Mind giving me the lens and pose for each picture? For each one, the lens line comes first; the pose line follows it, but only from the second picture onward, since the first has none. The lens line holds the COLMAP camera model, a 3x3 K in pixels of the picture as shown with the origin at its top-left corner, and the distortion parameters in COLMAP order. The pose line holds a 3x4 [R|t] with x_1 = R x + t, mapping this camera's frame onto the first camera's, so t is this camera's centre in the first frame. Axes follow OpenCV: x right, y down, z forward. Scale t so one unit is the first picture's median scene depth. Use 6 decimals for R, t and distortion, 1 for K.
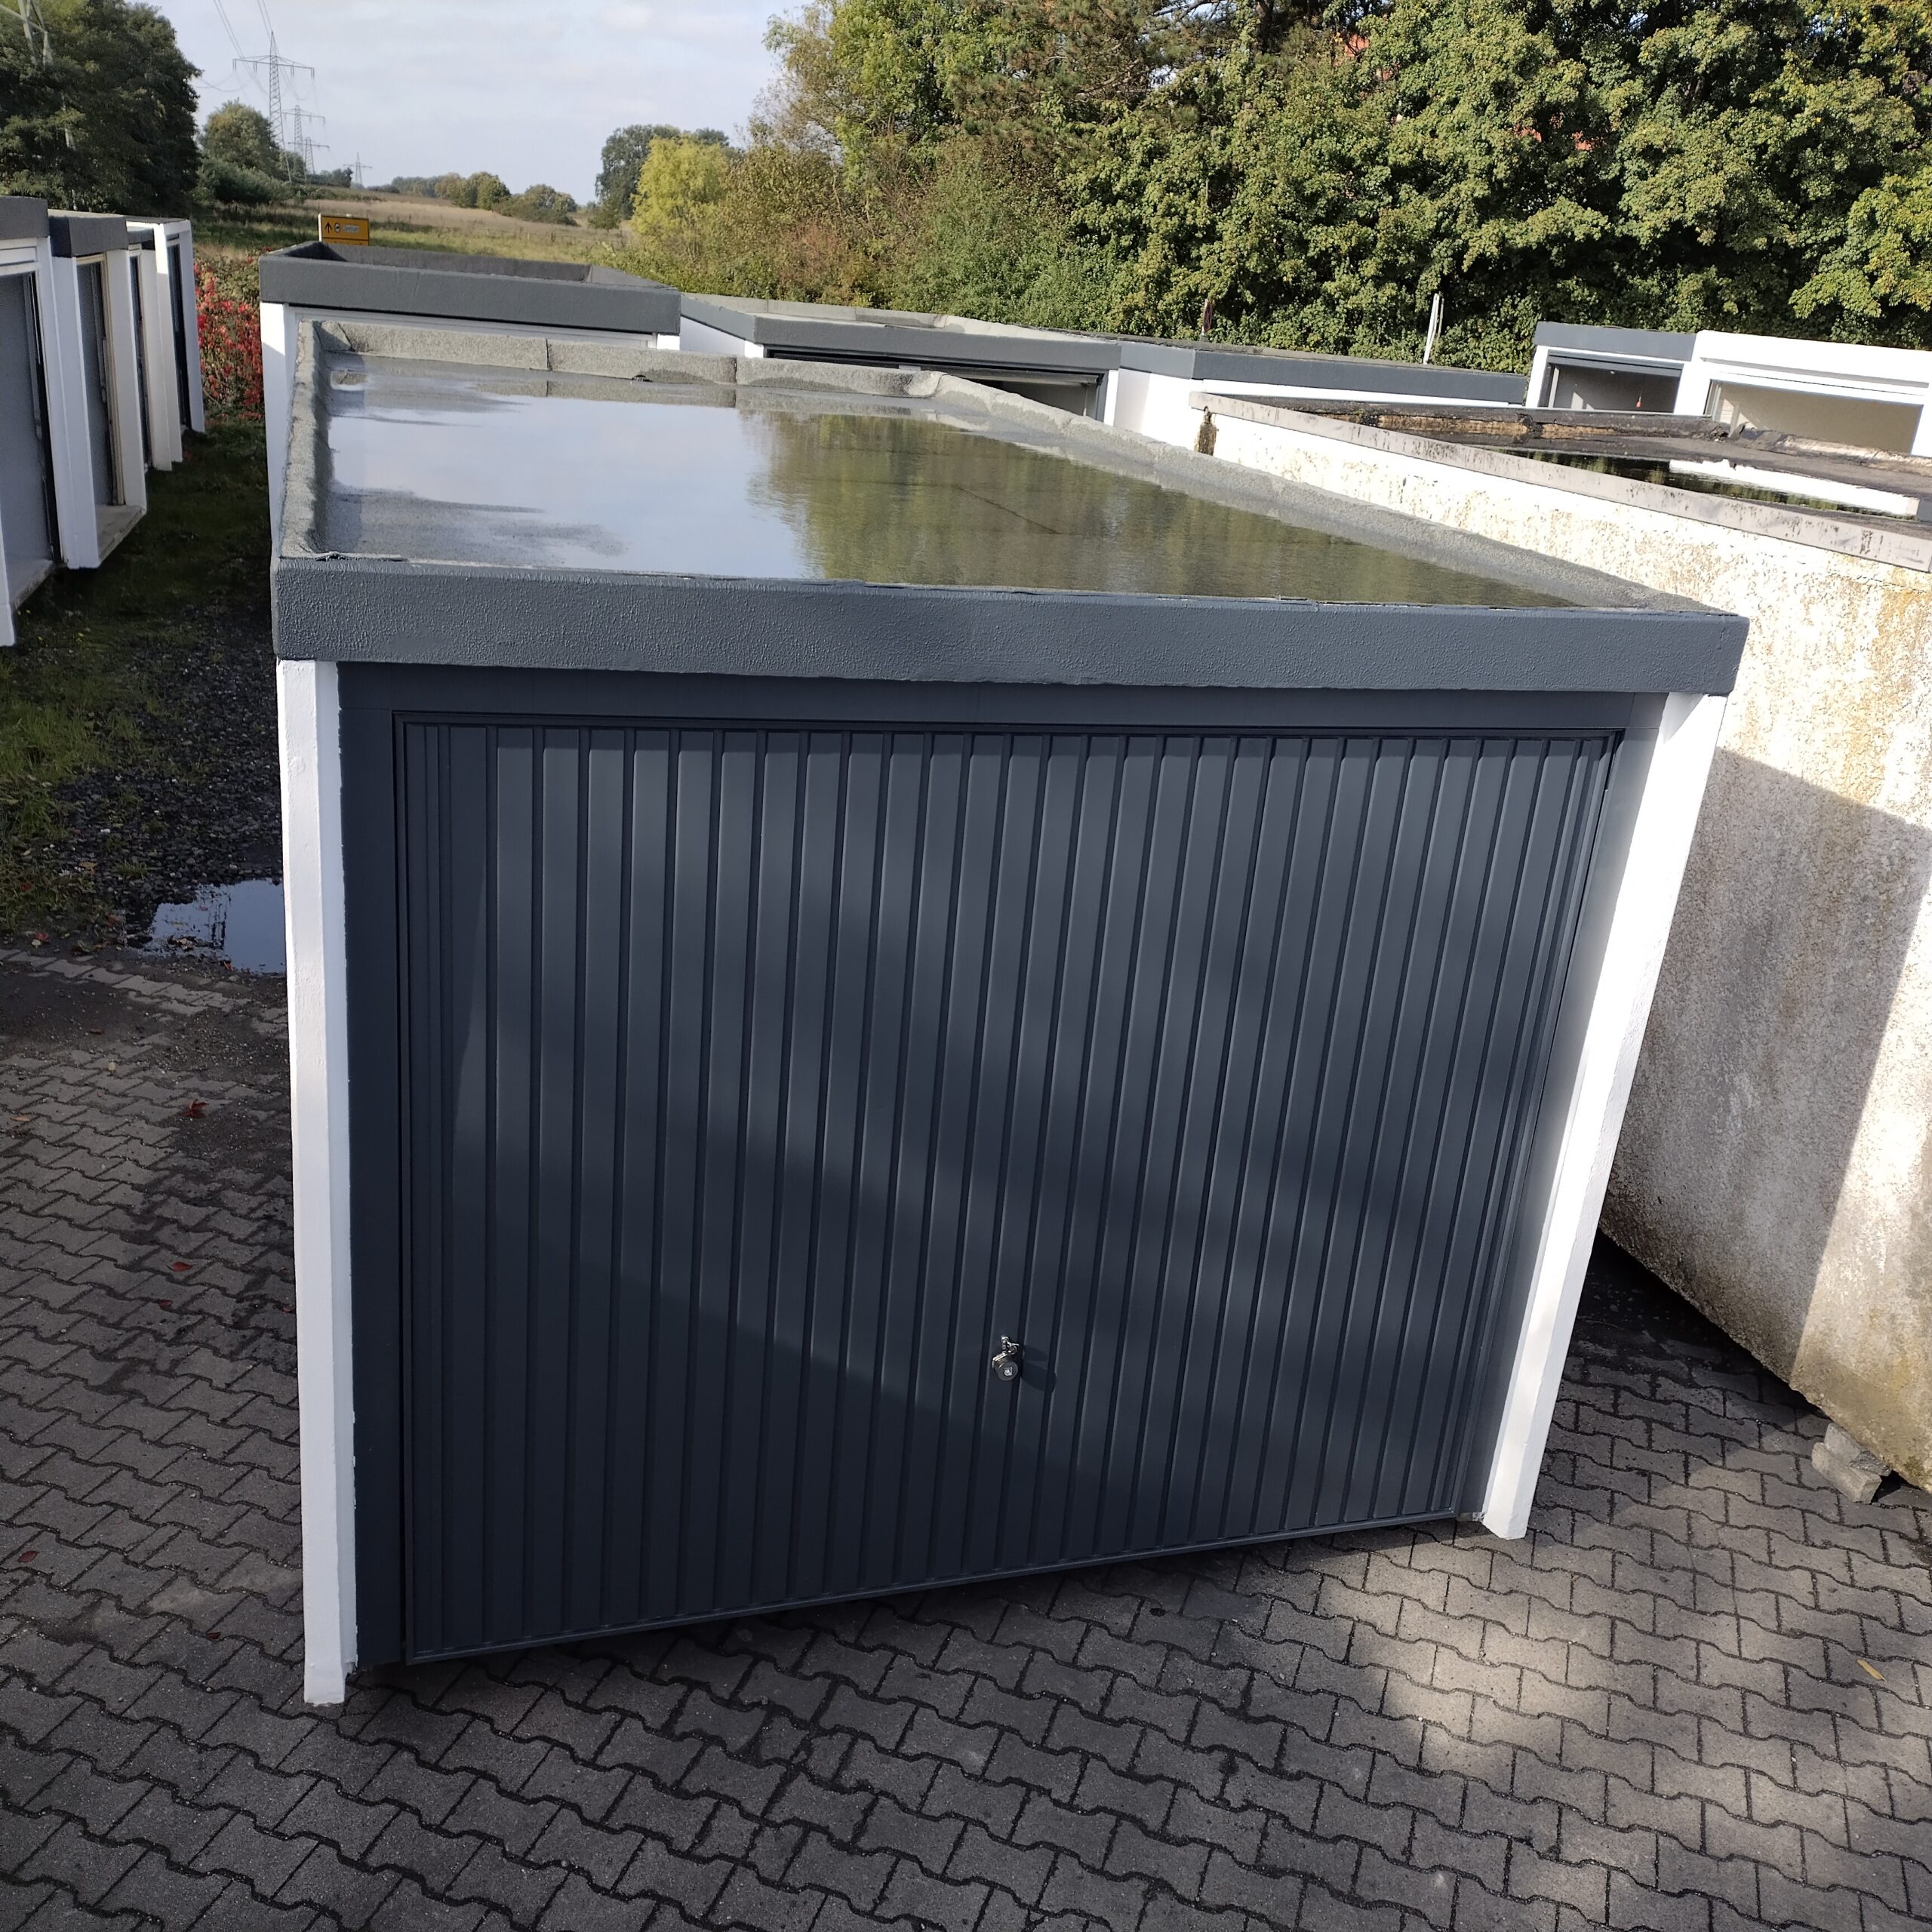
lens RADIAL K [[1888.3, 0, 966.0], [0, 1888.3, 966.0], [0, 0, 1]] dist [0.150676, -0.270090]
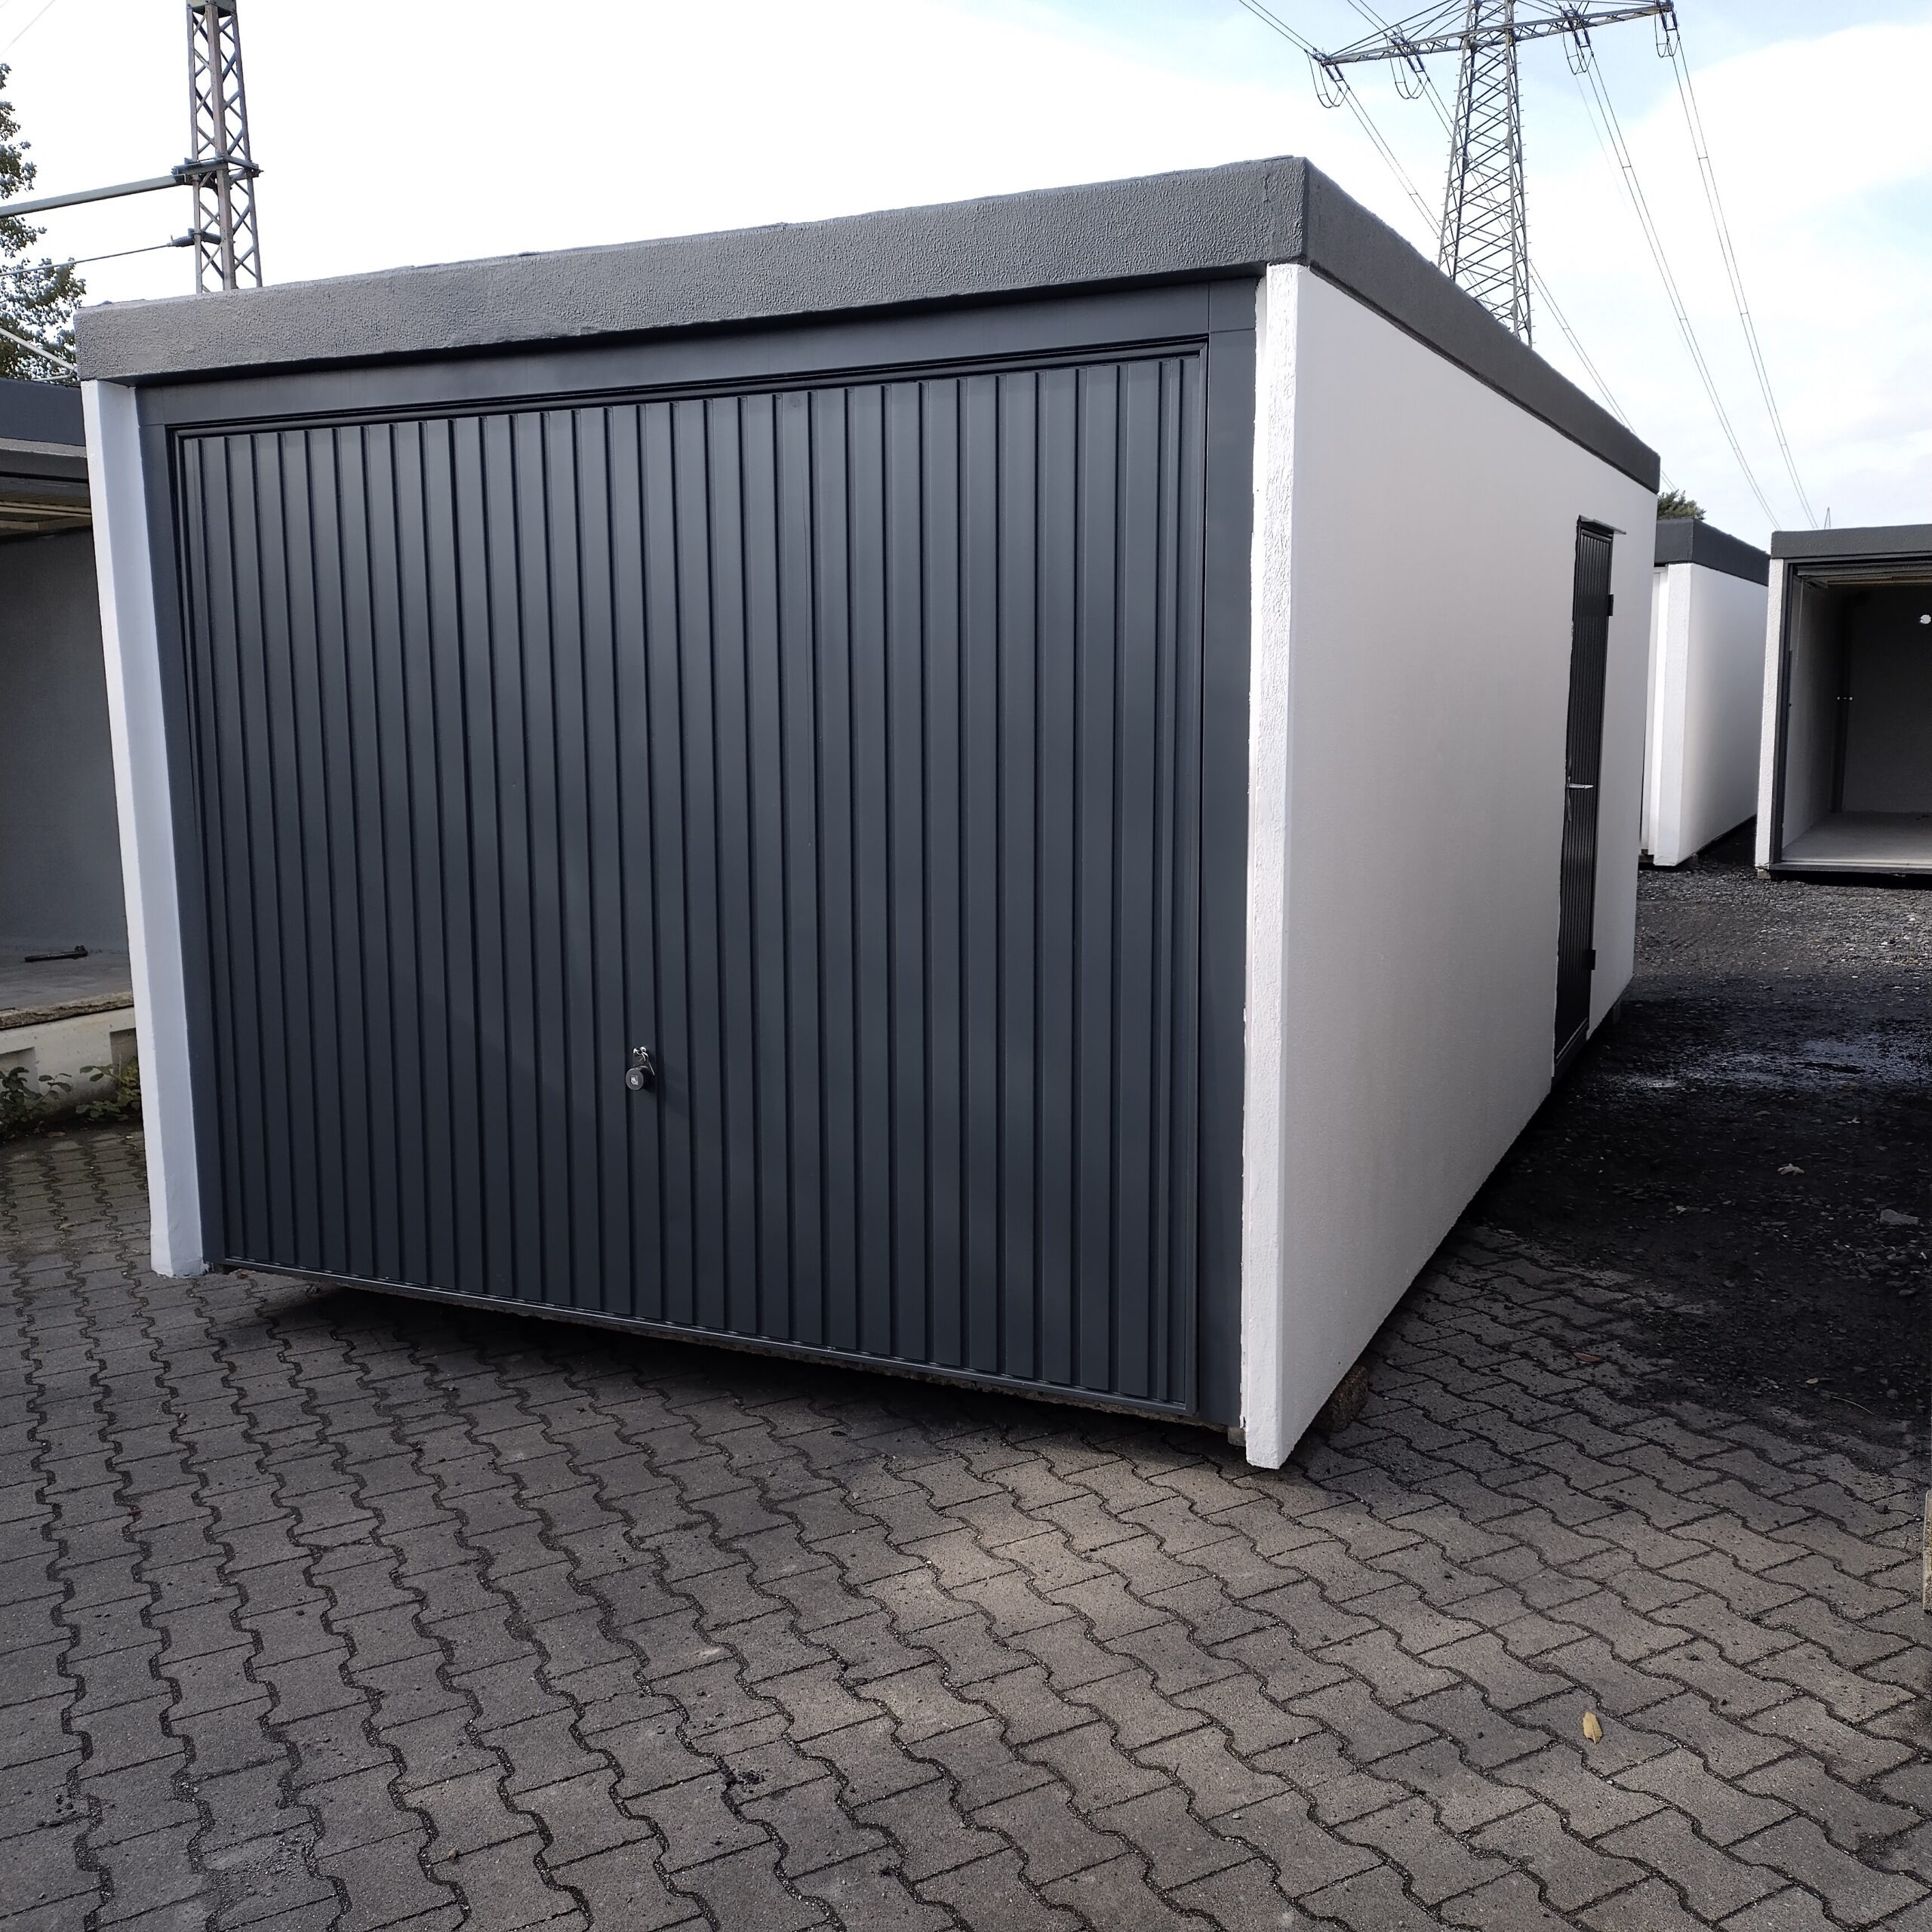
lens RADIAL K [[1888.3, 0, 966.0], [0, 1888.3, 966.0], [0, 0, 1]] dist [0.150676, -0.270090]
pose [[0.725129, 0.010828, -0.688528, 0.817312], [-0.170554, 0.971547, -0.164342, 0.288396], [0.667158, 0.236601, 0.706343, 0.407024]]
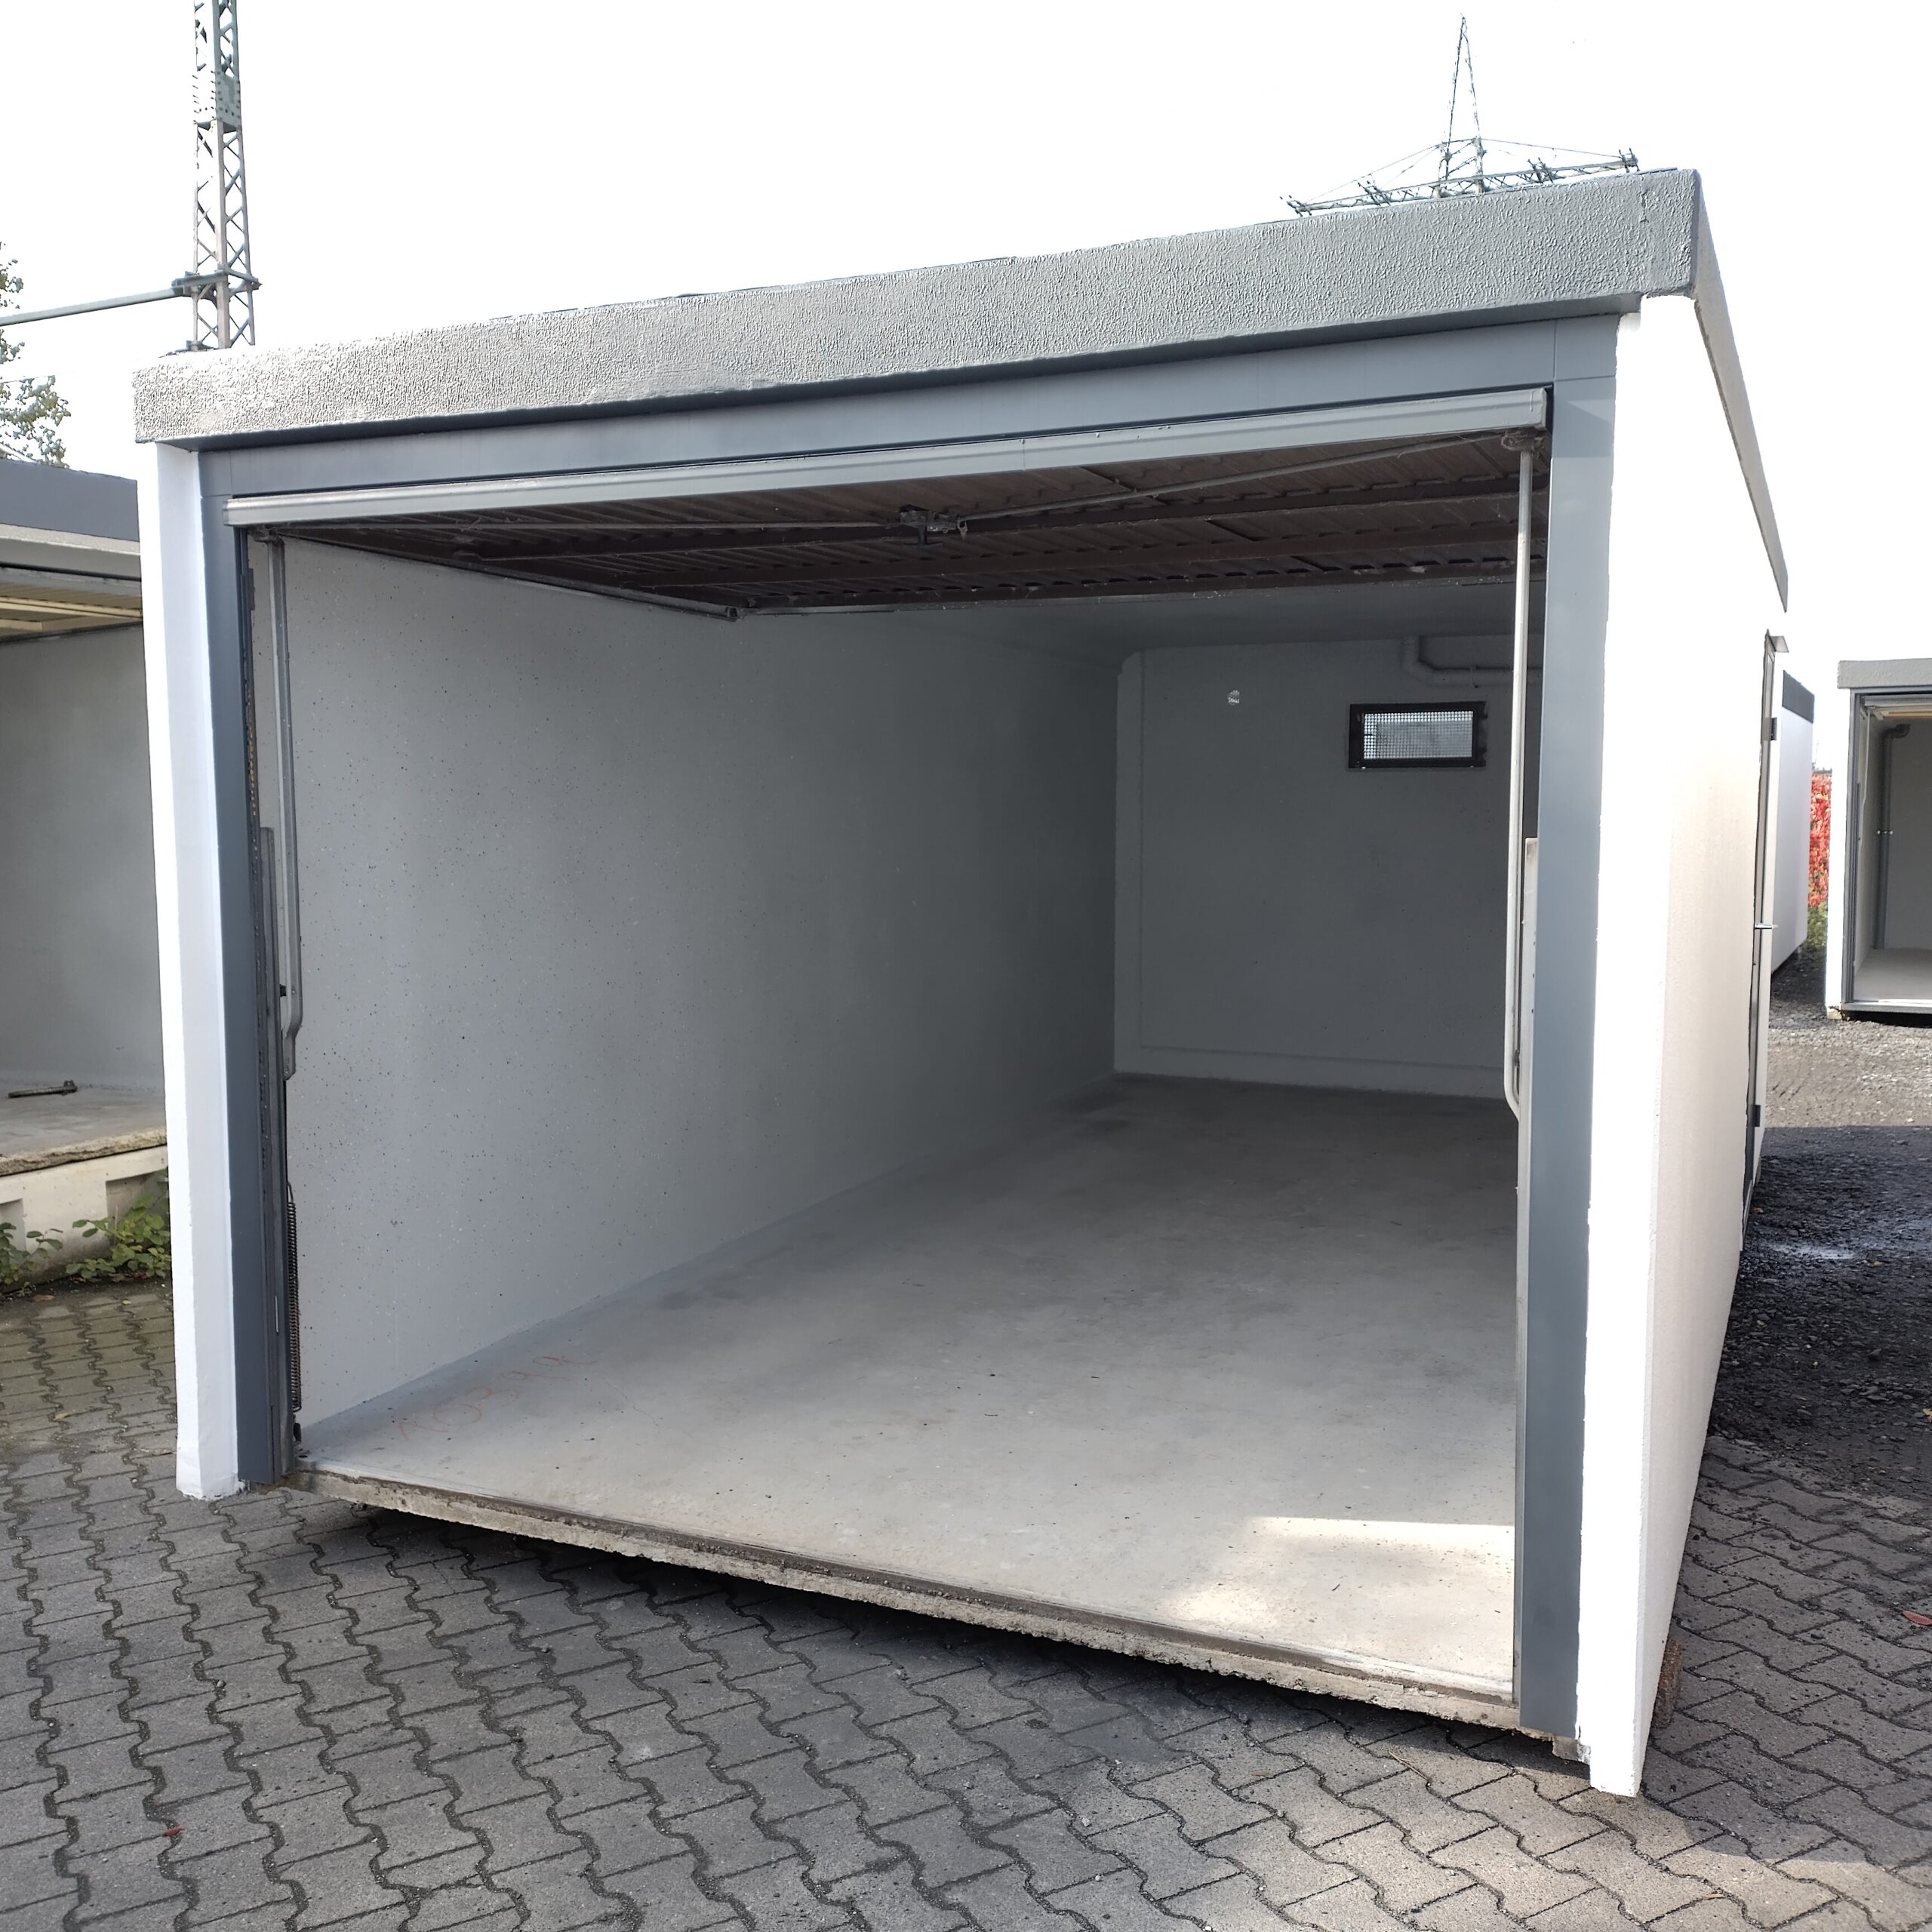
lens RADIAL K [[1911.1, 0, 962.8], [0, 1911.1, 971.2], [0, 0, 1]] dist [0.041540, -0.045154]
pose [[0.737355, -0.024309, -0.675068, 0.623830], [-0.175774, 0.958022, -0.226490, 0.259380], [0.652236, 0.285663, 0.702129, 0.442707]]
